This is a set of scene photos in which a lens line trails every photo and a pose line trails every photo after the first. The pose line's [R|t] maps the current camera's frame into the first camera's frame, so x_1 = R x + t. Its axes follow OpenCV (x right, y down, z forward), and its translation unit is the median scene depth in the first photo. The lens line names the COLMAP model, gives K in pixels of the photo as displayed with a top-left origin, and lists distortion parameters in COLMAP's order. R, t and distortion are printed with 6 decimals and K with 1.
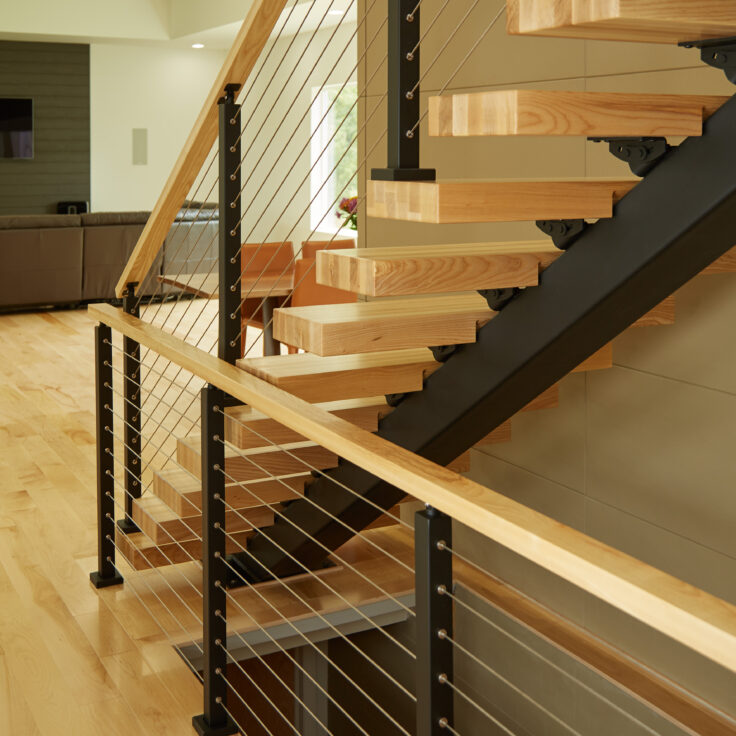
lens RADIAL K [[1125.6, 0, 368.6], [0, 1125.6, 176.3], [0, 0, 1]] dist [-0.011868, 0.069678]
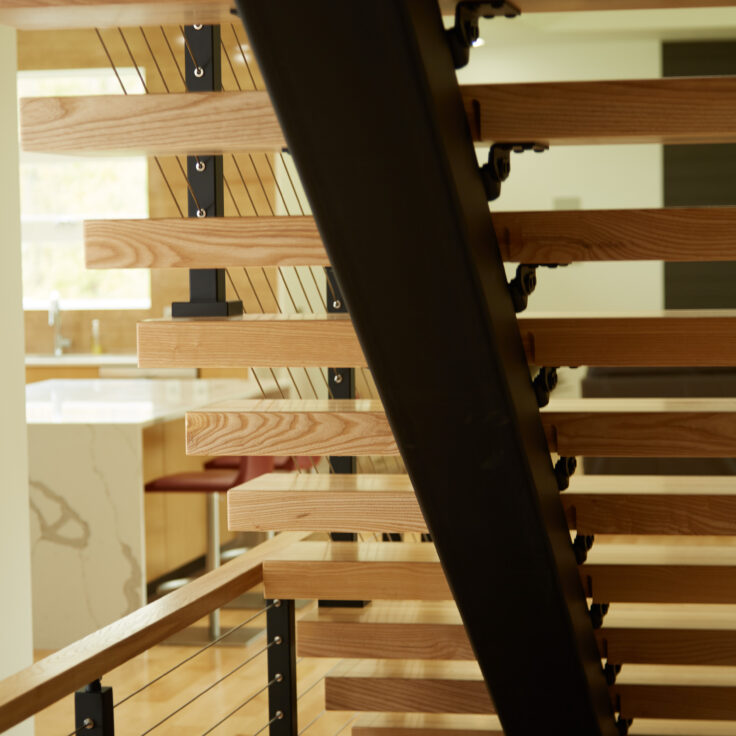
lens RADIAL K [[2281.2, 0, 385.0], [0, 2281.2, 368.1], [0, 0, 1]] dist [-0.001168, 0.885673]
pose [[0.776728, 0.023971, -0.629380, 0.874806], [0.001755, 0.999189, 0.040221, -0.018741], [0.629833, -0.032346, 0.776056, -0.161265]]
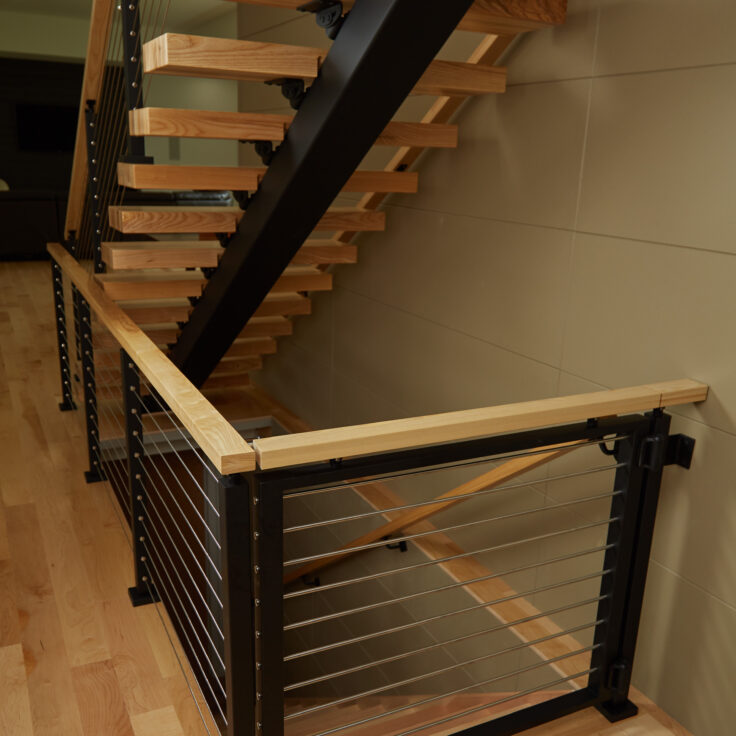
lens RADIAL K [[769.2, 0, 366.1], [0, 769.2, 397.5], [0, 0, 1]] dist [-0.001911, -0.018532]
pose [[0.999295, 0.037510, -0.001278, 0.287021], [-0.035699, 0.960465, 0.276101, 0.007723], [0.011584, -0.275861, 0.961128, -0.147270]]
